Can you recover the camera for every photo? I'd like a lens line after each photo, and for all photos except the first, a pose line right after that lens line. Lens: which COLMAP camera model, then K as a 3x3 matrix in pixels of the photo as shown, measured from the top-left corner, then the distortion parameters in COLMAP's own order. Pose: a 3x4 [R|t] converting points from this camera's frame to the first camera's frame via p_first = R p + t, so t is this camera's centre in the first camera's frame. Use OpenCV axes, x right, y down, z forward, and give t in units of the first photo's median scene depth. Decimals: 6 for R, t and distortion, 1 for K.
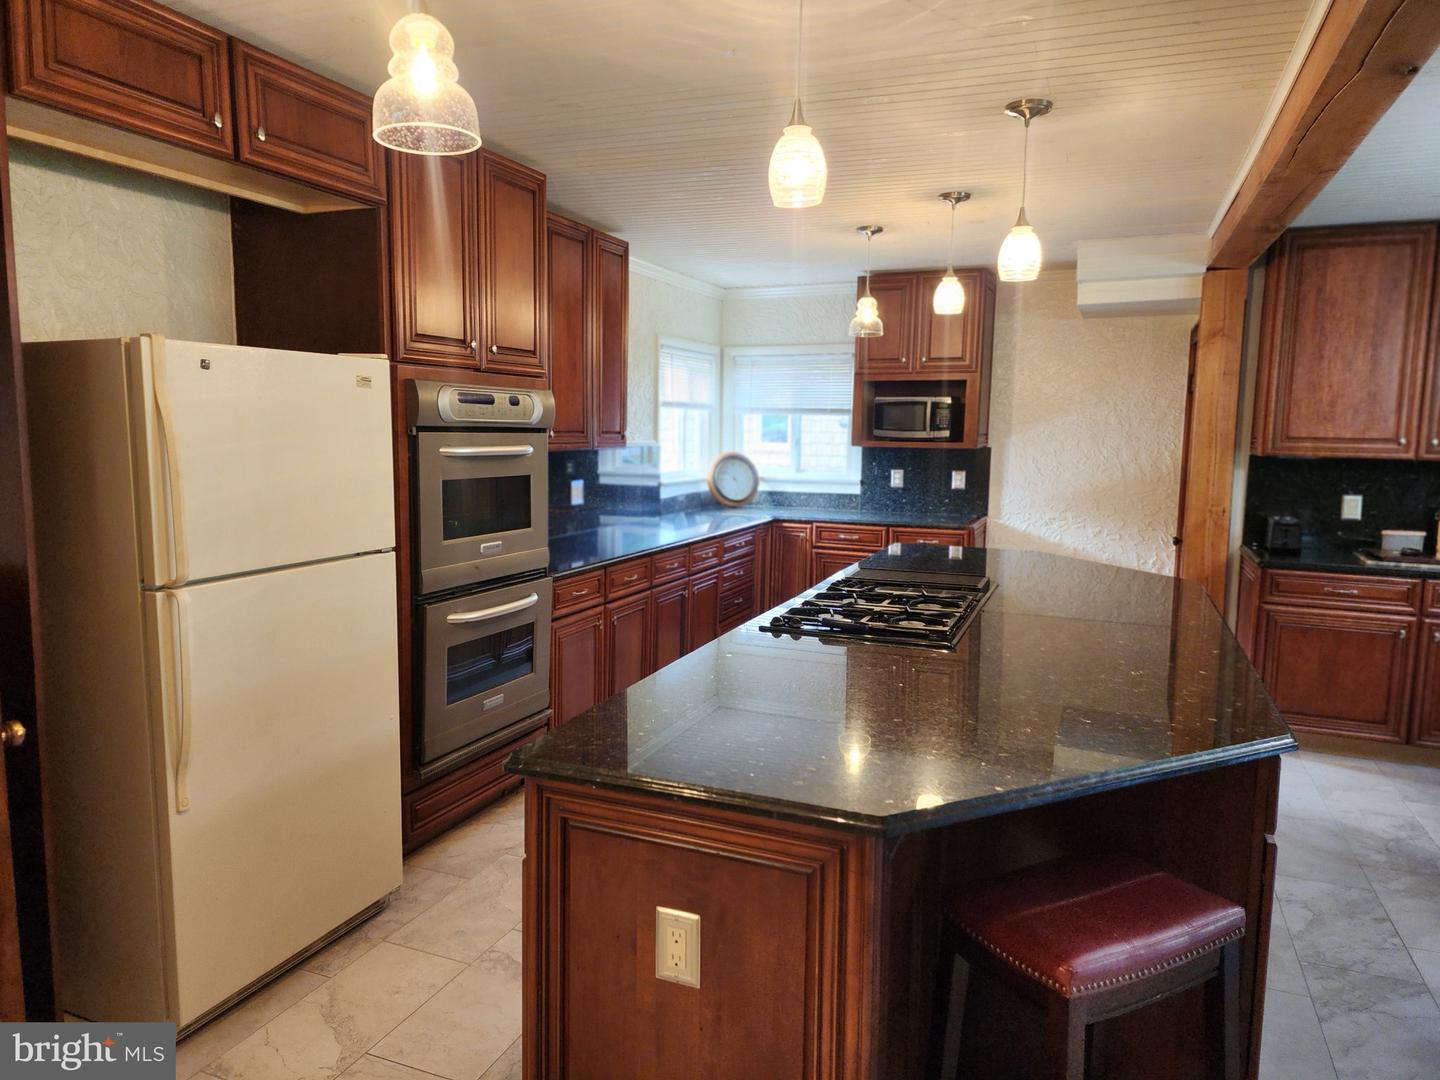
lens RADIAL K [[963.5, 0, 716.9], [0, 963.5, 527.6], [0, 0, 1]] dist [0.055435, -0.047935]
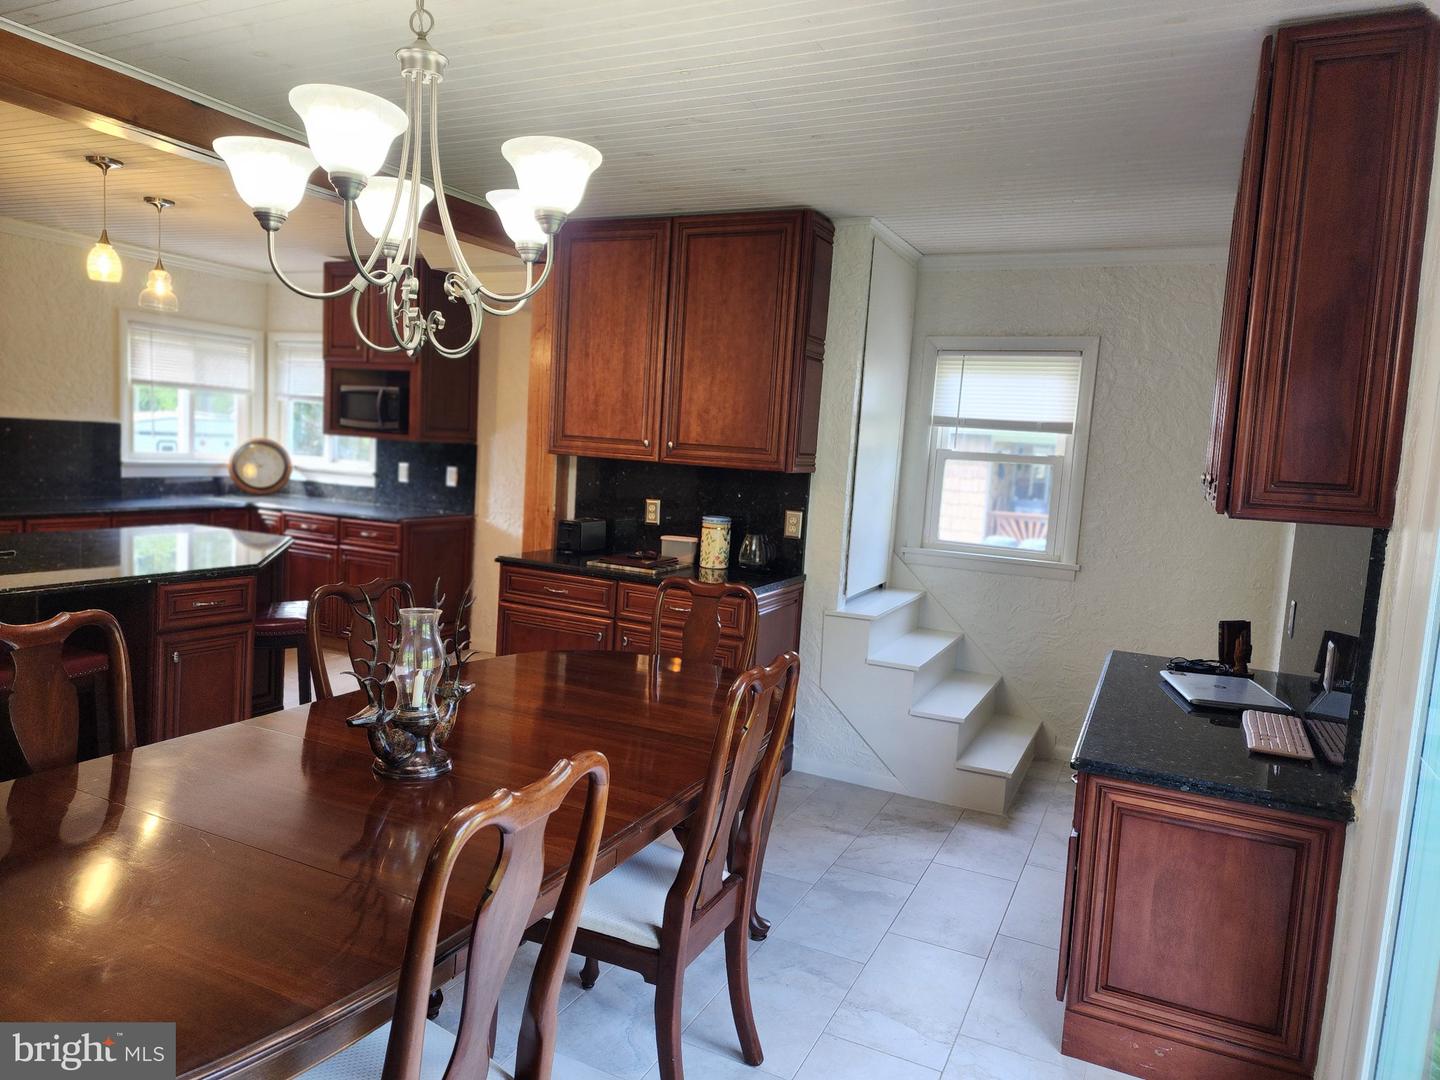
lens RADIAL K [[963.5, 0, 721.8], [0, 963.5, 555.3], [0, 0, 1]] dist [0.055435, -0.047935]
pose [[0.998222, 0.050901, -0.031002, 0.763472], [-0.050624, 0.998671, 0.009645, 0.010513], [0.031452, -0.008058, 0.999473, 0.031607]]
